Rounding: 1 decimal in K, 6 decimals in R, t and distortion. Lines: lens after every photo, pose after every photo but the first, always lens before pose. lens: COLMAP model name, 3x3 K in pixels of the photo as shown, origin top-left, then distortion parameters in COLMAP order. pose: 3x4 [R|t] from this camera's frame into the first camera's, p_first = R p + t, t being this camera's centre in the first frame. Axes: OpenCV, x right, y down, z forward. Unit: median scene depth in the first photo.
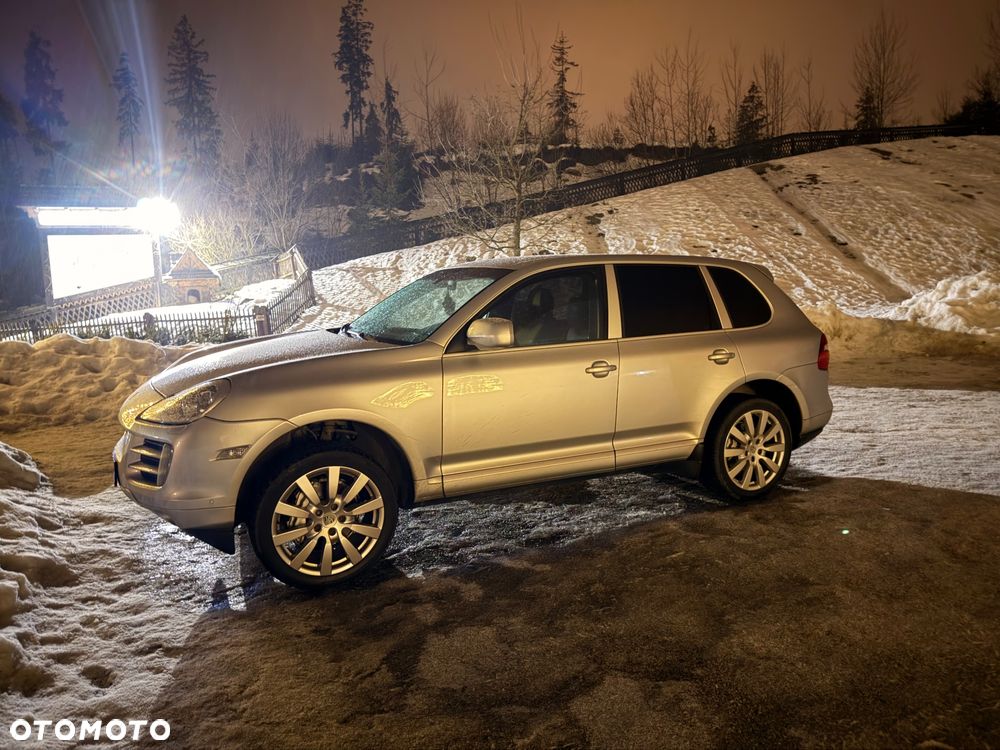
lens RADIAL K [[701.3, 0, 505.3], [0, 701.3, 372.2], [0, 0, 1]] dist [0.011885, -0.021776]
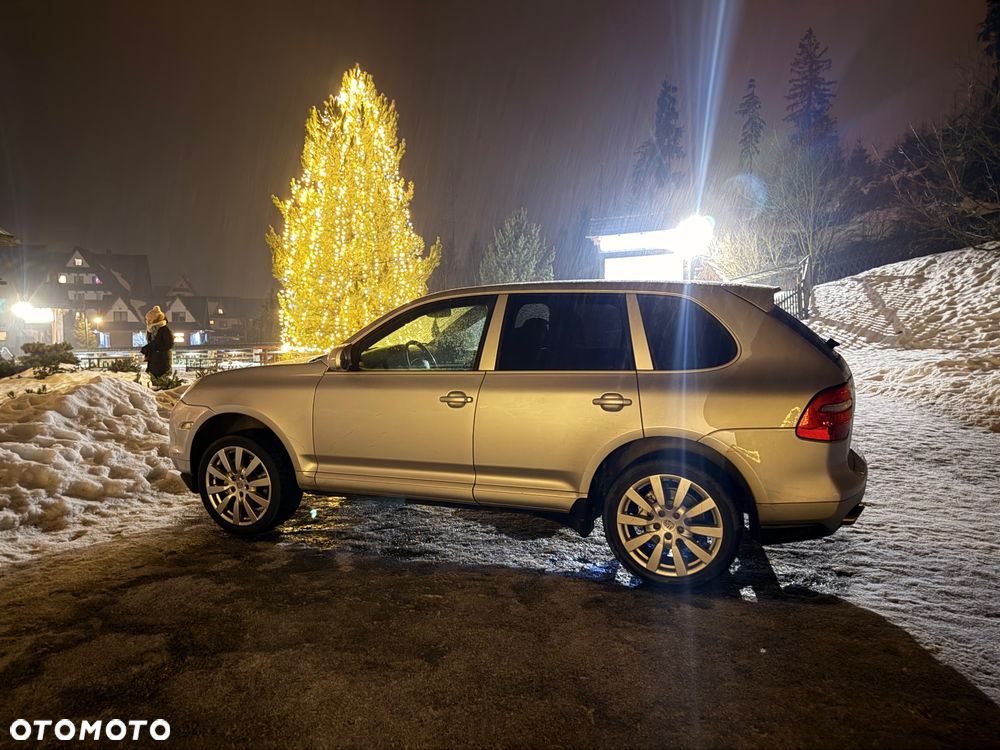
lens RADIAL K [[701.3, 0, 507.1], [0, 701.3, 375.6], [0, 0, 1]] dist [0.011885, -0.021776]
pose [[0.664874, 0.076998, -0.742977, 0.146490], [-0.081969, 0.996187, 0.029887, -0.011776], [0.742445, 0.041030, 0.668650, 0.060115]]
